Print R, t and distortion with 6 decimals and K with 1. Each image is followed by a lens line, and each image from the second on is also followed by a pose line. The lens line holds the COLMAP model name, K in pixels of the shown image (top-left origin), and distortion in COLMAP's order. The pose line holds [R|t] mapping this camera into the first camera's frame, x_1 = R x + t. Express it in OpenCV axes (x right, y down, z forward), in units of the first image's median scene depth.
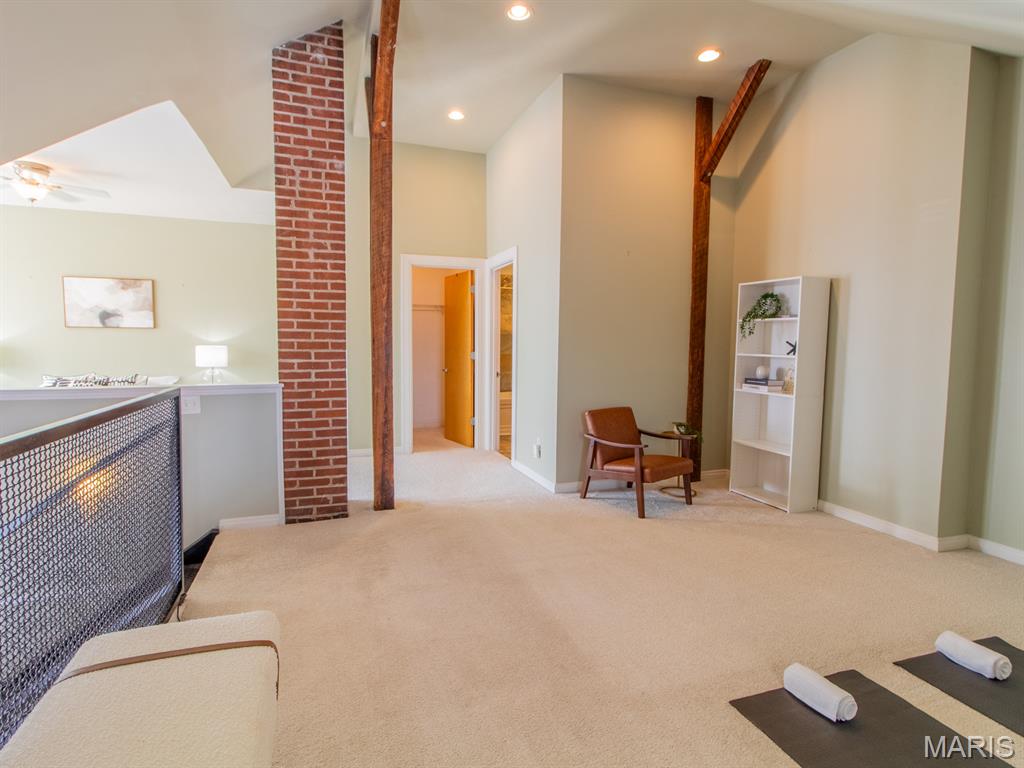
lens RADIAL K [[527.2, 0, 497.2], [0, 527.2, 377.3], [0, 0, 1]] dist [0.001722, 0.000470]
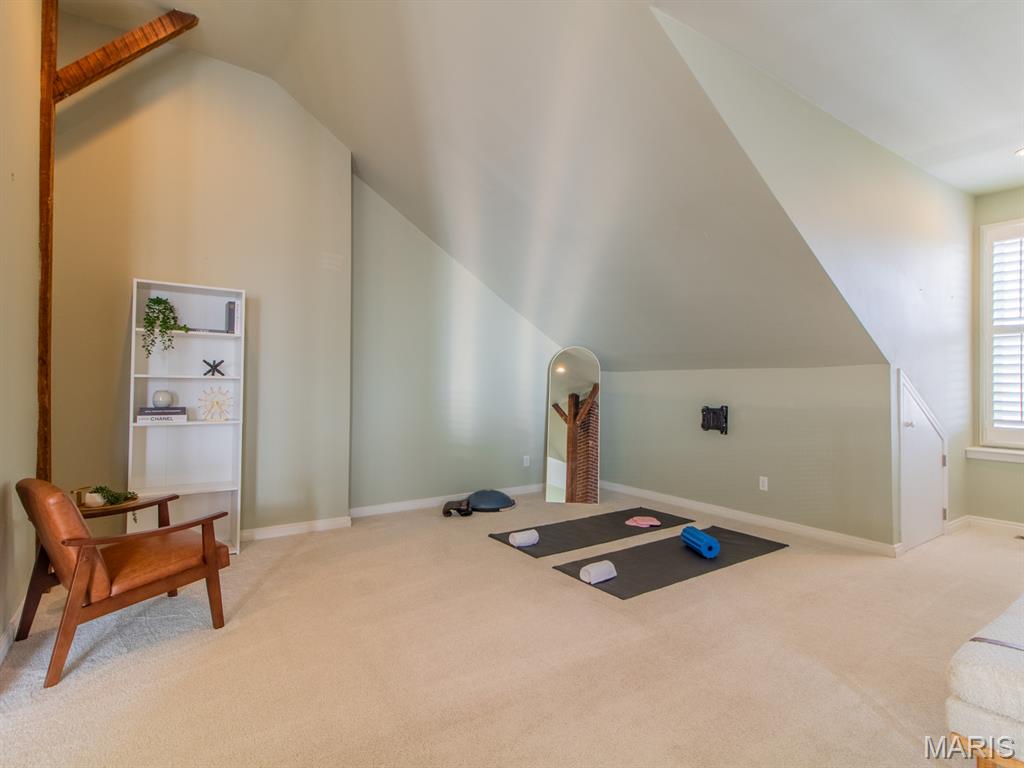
lens RADIAL K [[541.5, 0, 513.5], [0, 541.5, 378.2], [0, 0, 1]] dist [-0.004314, -0.000407]
pose [[-0.276365, -0.005269, 0.961038, -0.424002], [0.056495, 0.998167, 0.021718, -0.028445], [-0.959391, 0.060296, -0.275561, 0.754859]]
